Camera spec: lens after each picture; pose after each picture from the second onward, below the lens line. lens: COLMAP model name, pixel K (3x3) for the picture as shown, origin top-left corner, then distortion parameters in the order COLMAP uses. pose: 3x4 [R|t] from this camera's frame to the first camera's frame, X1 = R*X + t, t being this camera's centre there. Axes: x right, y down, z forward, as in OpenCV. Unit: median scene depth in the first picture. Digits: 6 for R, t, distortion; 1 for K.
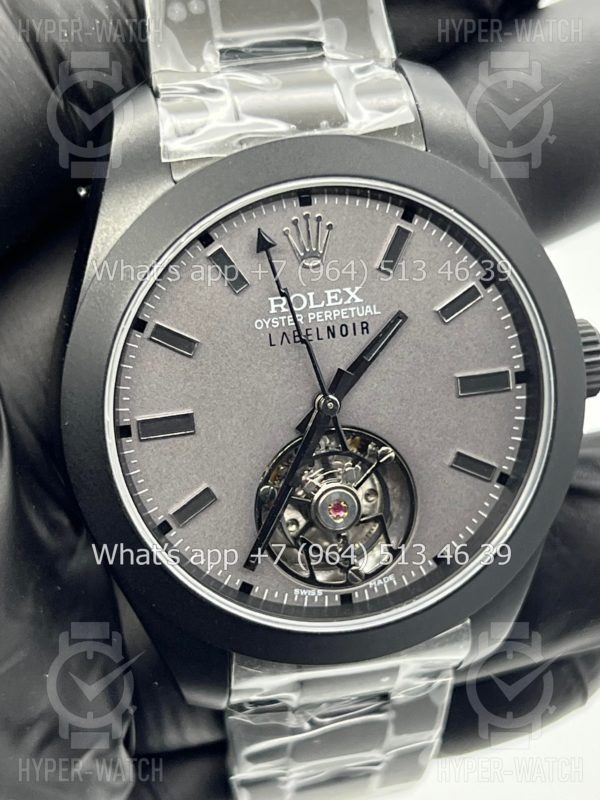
lens RADIAL K [[1881.5, 0, 300.0], [0, 1881.5, 400.0], [0, 0, 1]] dist [0.281426, -0.173882]
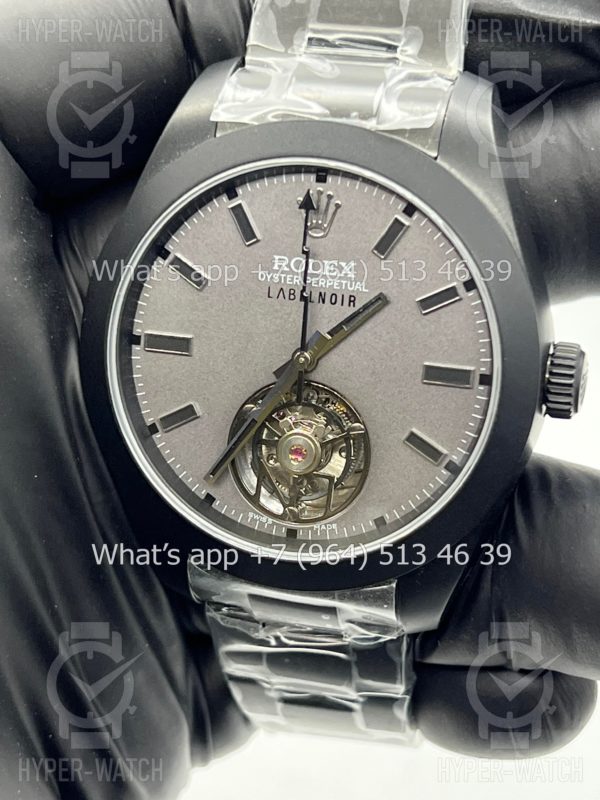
lens RADIAL K [[1881.5, 0, 300.0], [0, 1881.5, 400.0], [0, 0, 1]] dist [0.281426, -0.173882]
pose [[0.893702, 0.241995, -0.377802, 0.441589], [-0.241593, 0.969126, 0.049263, -0.028846], [0.378060, 0.047248, 0.924575, -0.043607]]
